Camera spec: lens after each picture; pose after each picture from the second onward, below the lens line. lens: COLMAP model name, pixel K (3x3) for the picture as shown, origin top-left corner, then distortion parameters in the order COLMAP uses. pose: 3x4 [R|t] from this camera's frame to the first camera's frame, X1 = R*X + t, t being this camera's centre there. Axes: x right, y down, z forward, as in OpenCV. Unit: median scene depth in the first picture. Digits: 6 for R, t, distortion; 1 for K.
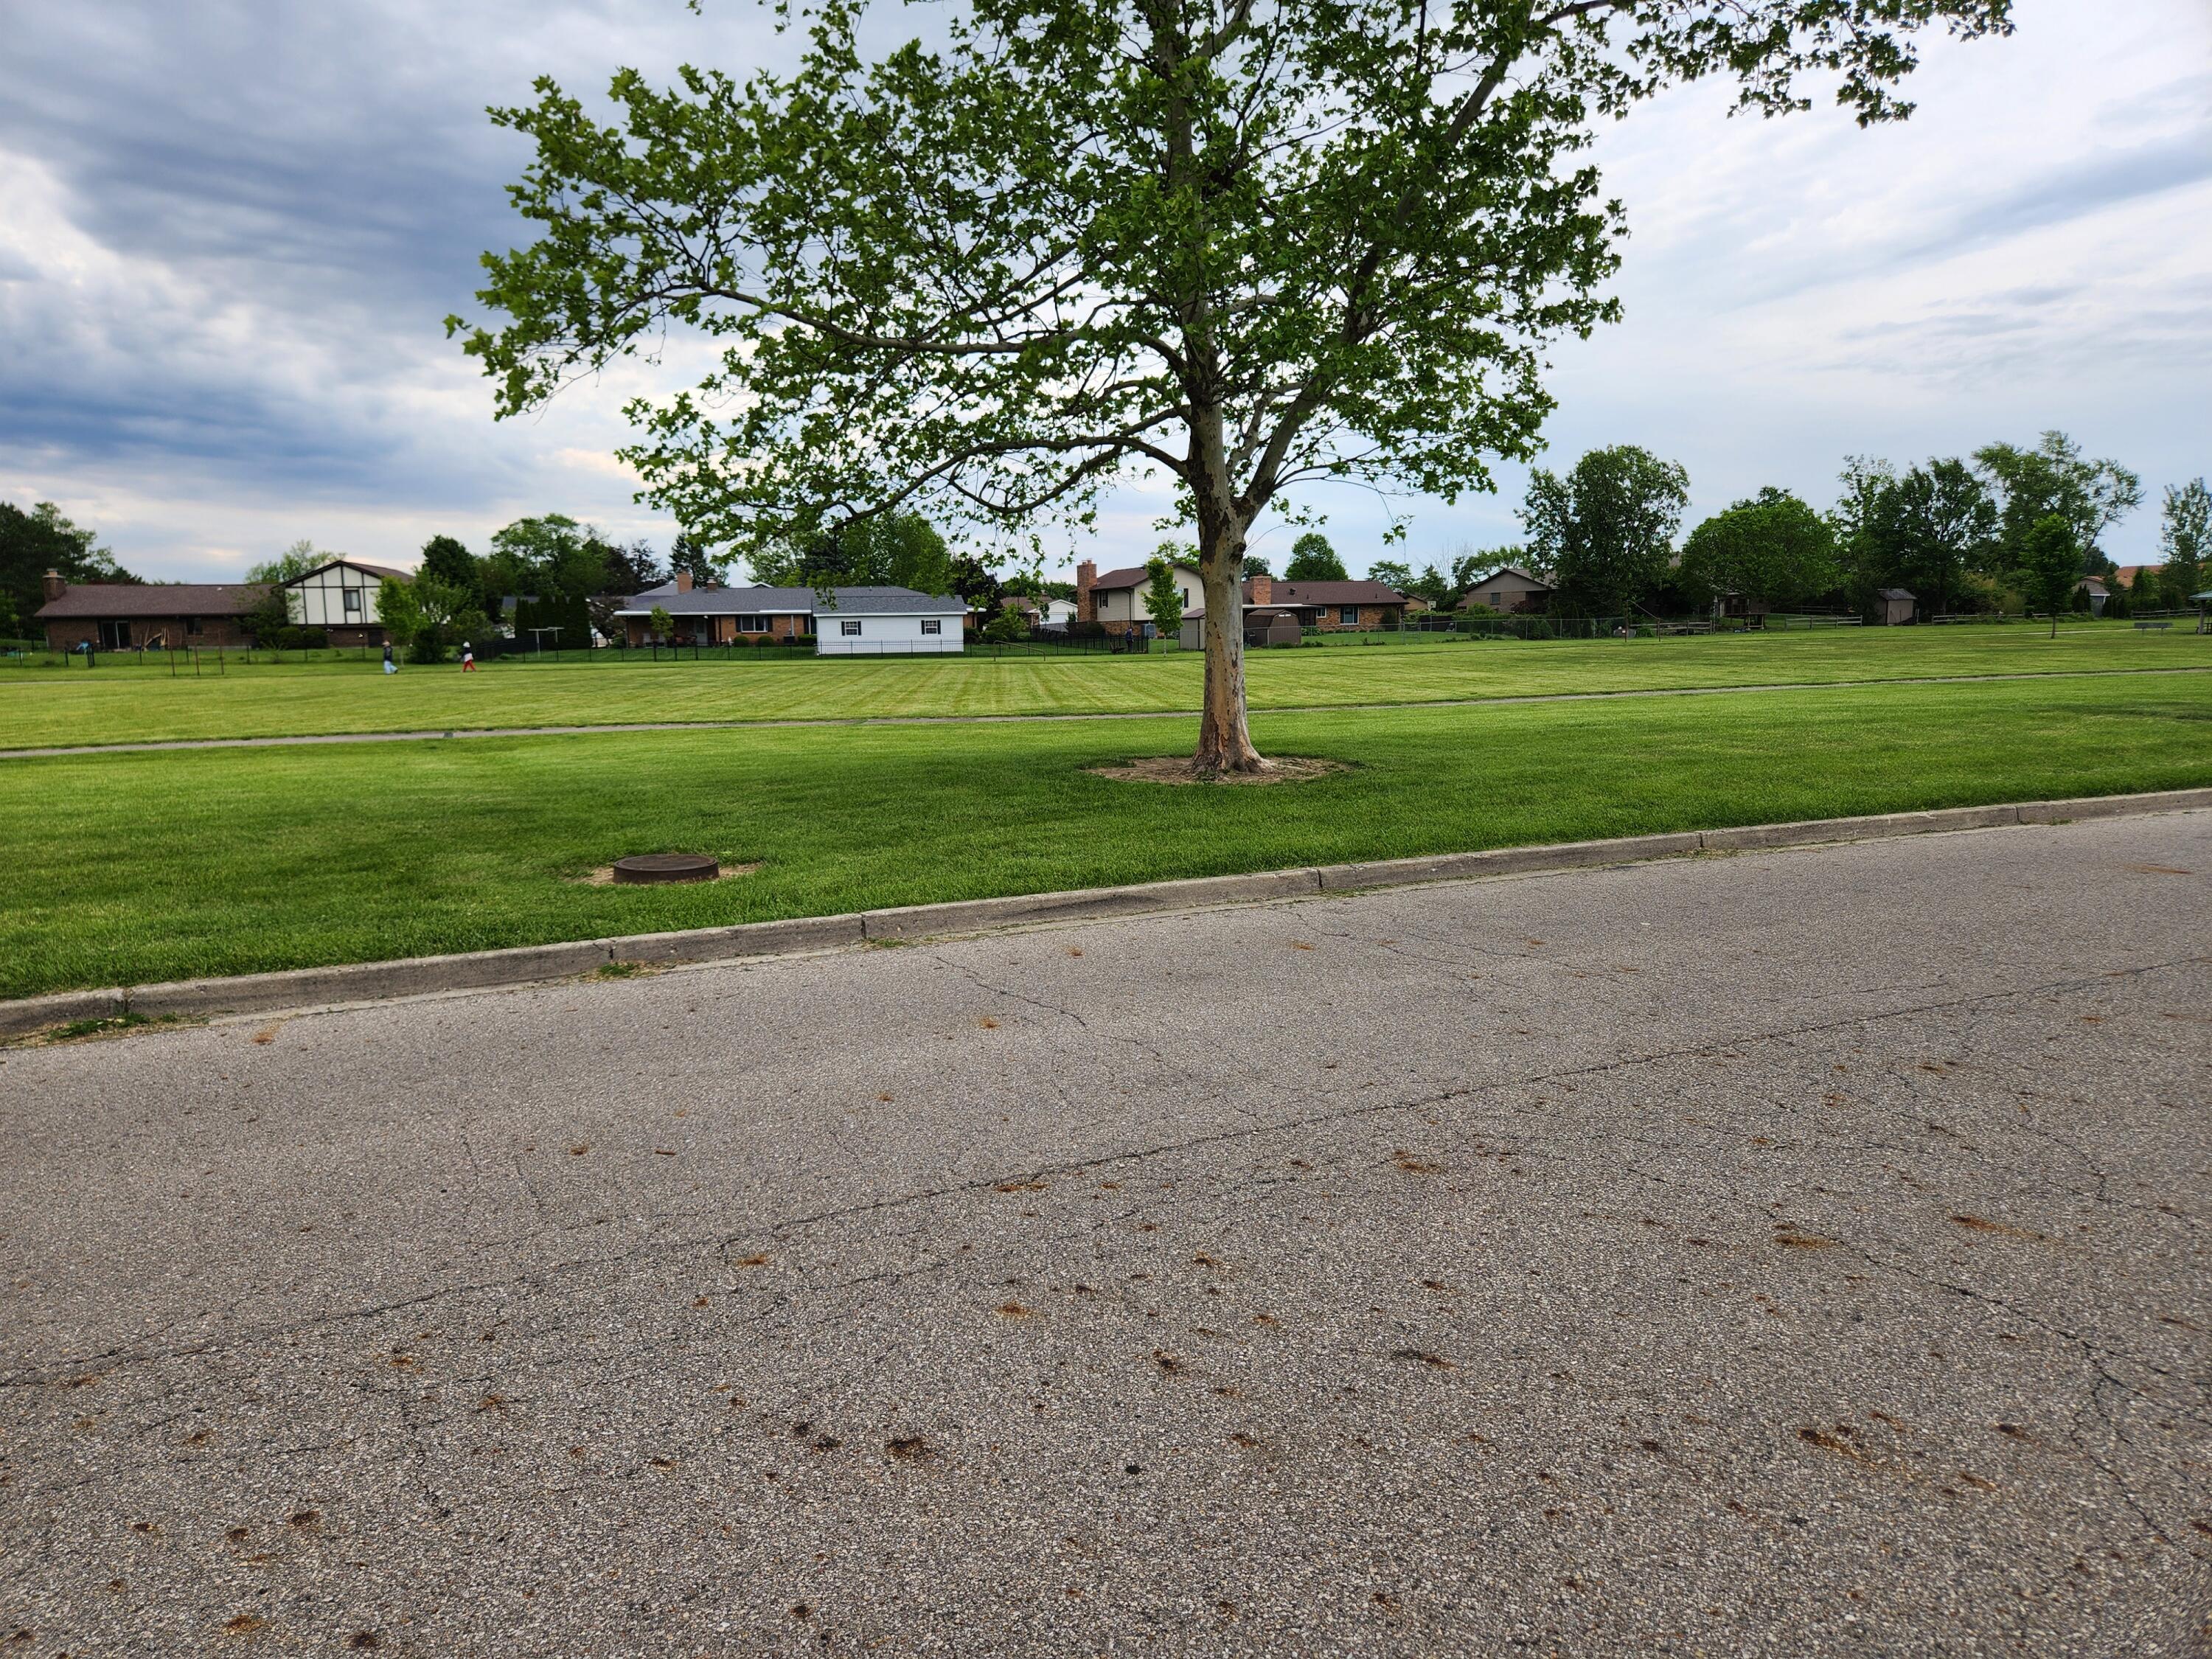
lens RADIAL K [[1476.3, 0, 1106.0], [0, 1476.3, 829.5], [0, 0, 1]] dist [0.079390, -0.068342]
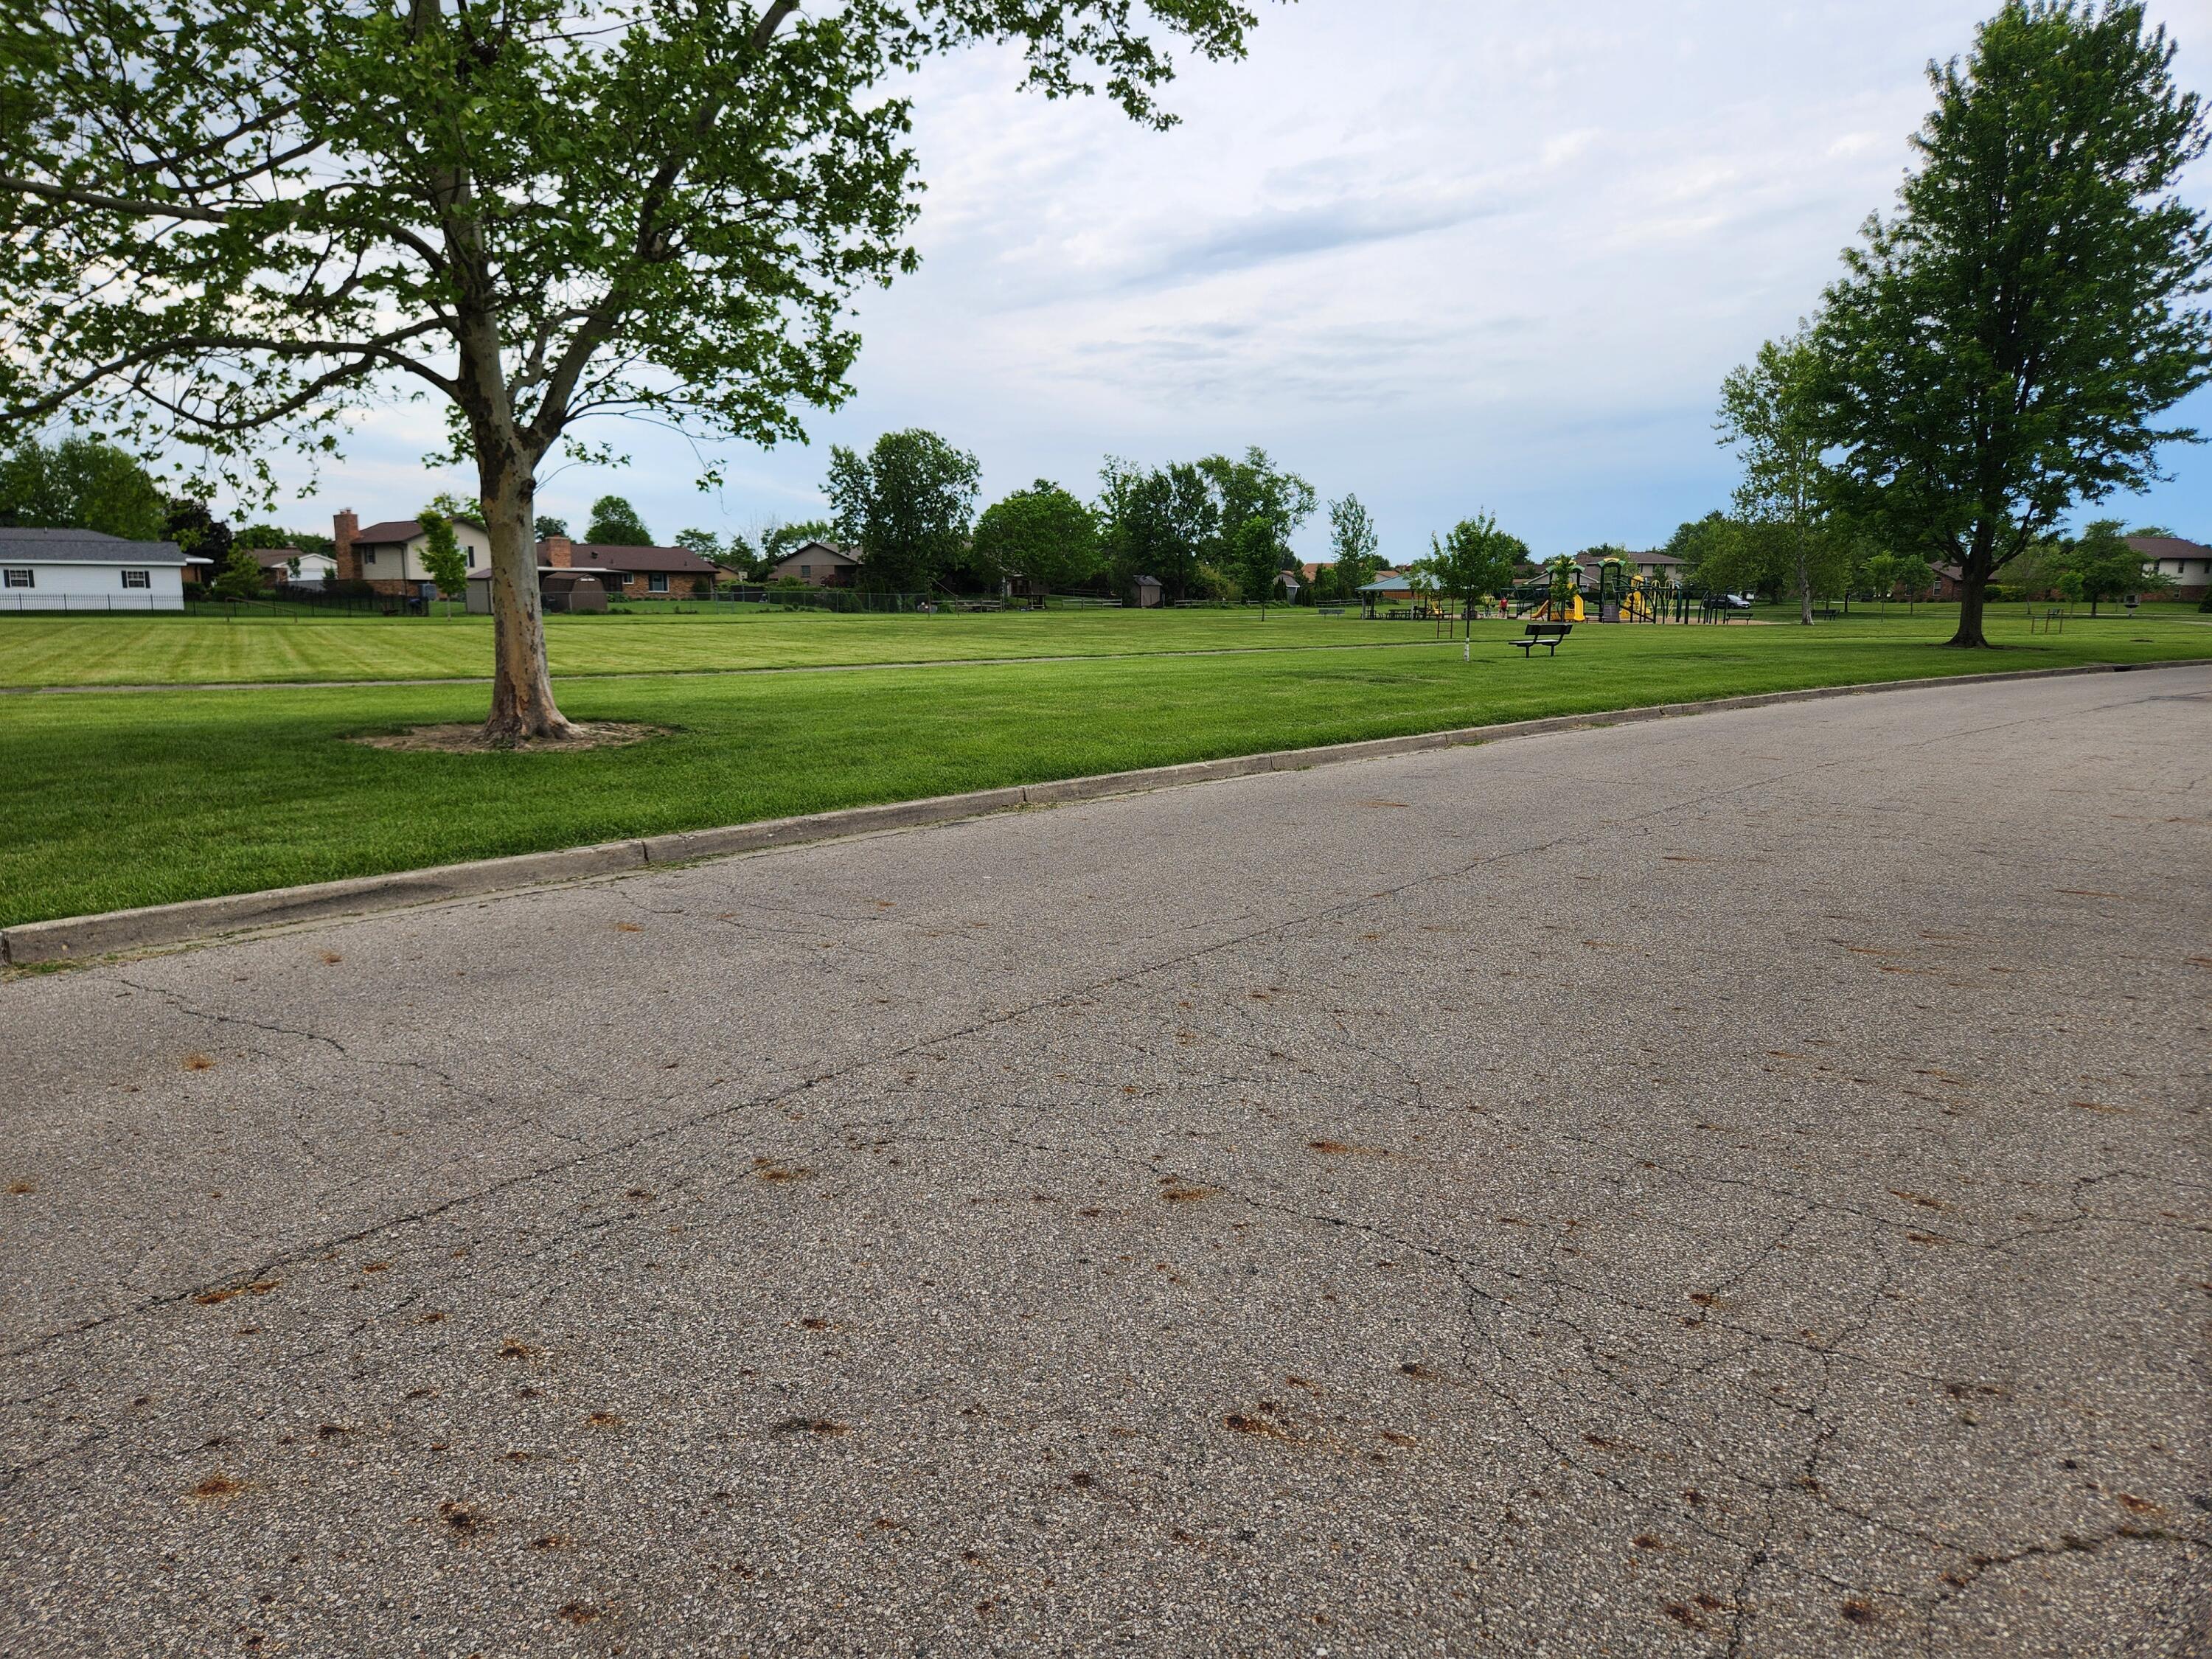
lens RADIAL K [[1476.3, 0, 1106.0], [0, 1476.3, 829.5], [0, 0, 1]] dist [0.079390, -0.068342]
pose [[0.900538, -0.047749, 0.432147, 0.013712], [0.038844, 0.998812, 0.029415, 0.008900], [-0.433038, -0.009703, 0.901323, 0.125783]]
